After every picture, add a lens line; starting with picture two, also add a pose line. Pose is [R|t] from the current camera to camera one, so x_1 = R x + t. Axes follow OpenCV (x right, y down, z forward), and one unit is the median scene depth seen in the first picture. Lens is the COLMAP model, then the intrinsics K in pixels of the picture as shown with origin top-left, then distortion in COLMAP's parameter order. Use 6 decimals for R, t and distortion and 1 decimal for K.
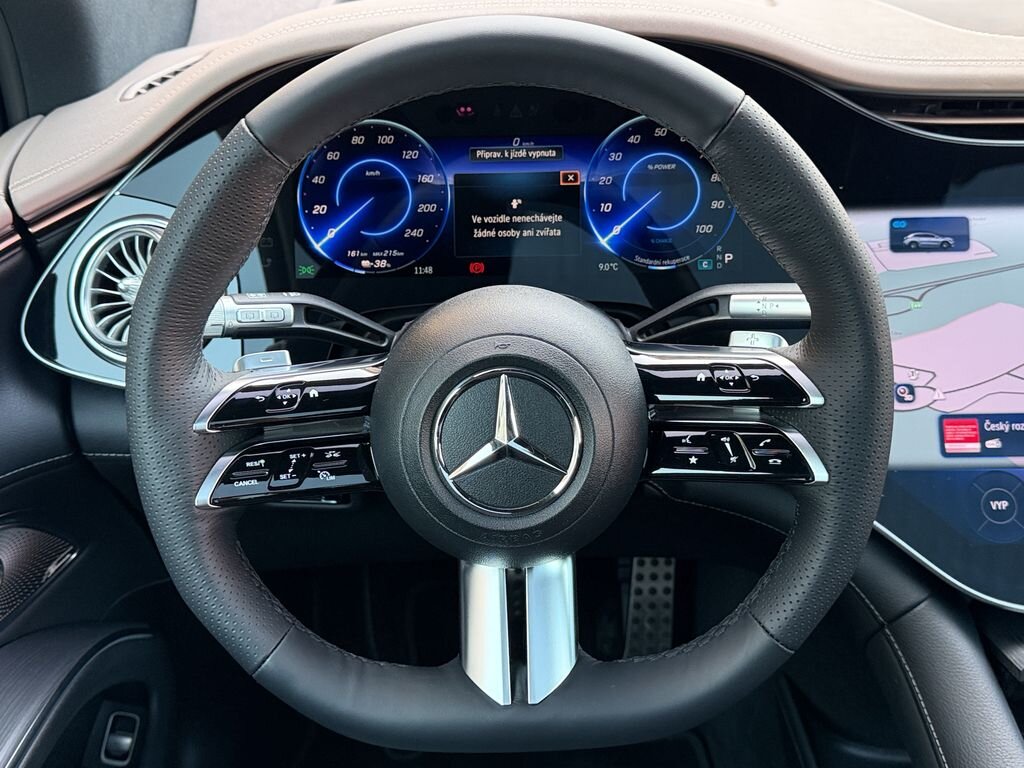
lens RADIAL K [[1066.2, 0, 508.4], [0, 1066.2, 389.8], [0, 0, 1]] dist [0.132528, 0.000000]
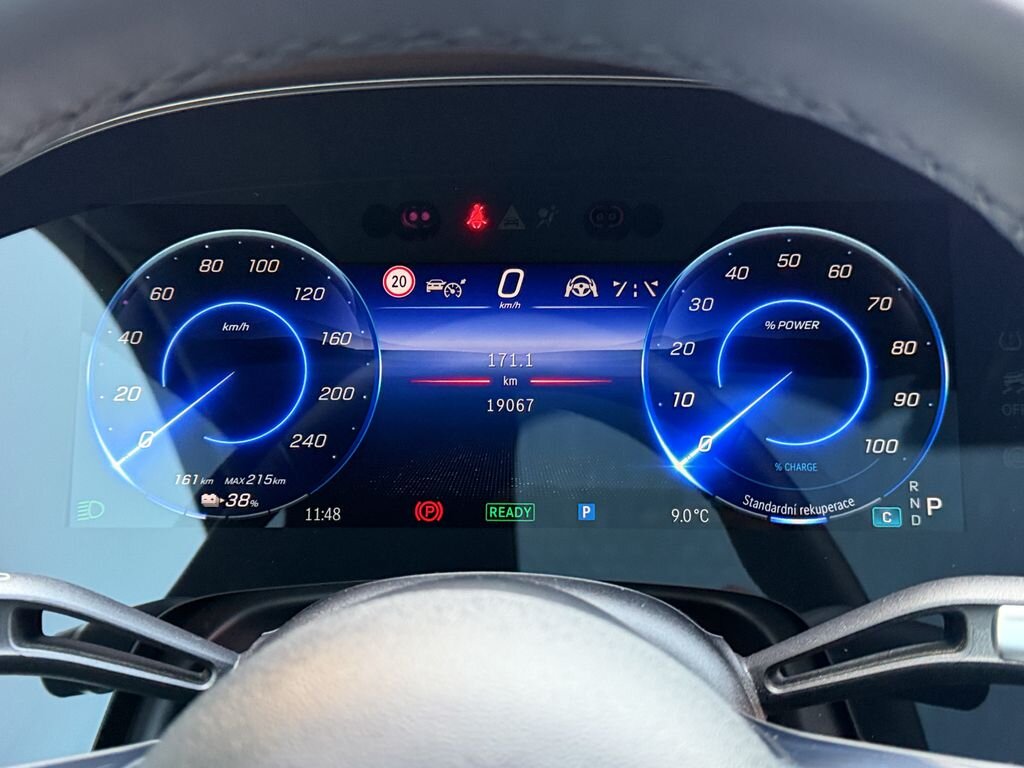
lens RADIAL K [[1066.2, 0, 517.4], [0, 1066.2, 385.7], [0, 0, 1]] dist [0.132528, 0.000000]
pose [[0.999728, 0.019263, -0.013164, 0.017904], [-0.021378, 0.982291, -0.186138, -0.079620], [0.009345, 0.186368, 0.982435, 0.494904]]
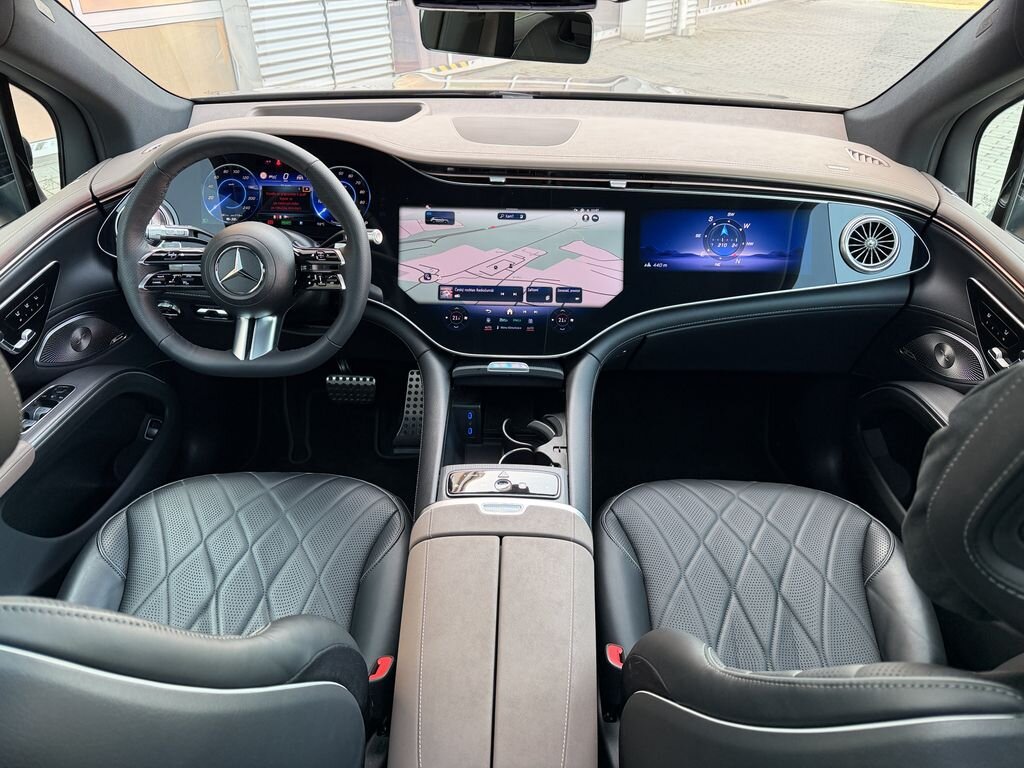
lens RADIAL K [[716.6, 0, 511.7], [0, 716.6, 384.5], [0, 0, 1]] dist [-0.006472, -0.003817]
pose [[0.998787, 0.036956, 0.032547, 0.517818], [-0.038410, 0.998238, 0.045237, 0.179914], [-0.030818, -0.046432, 0.998446, -0.782390]]
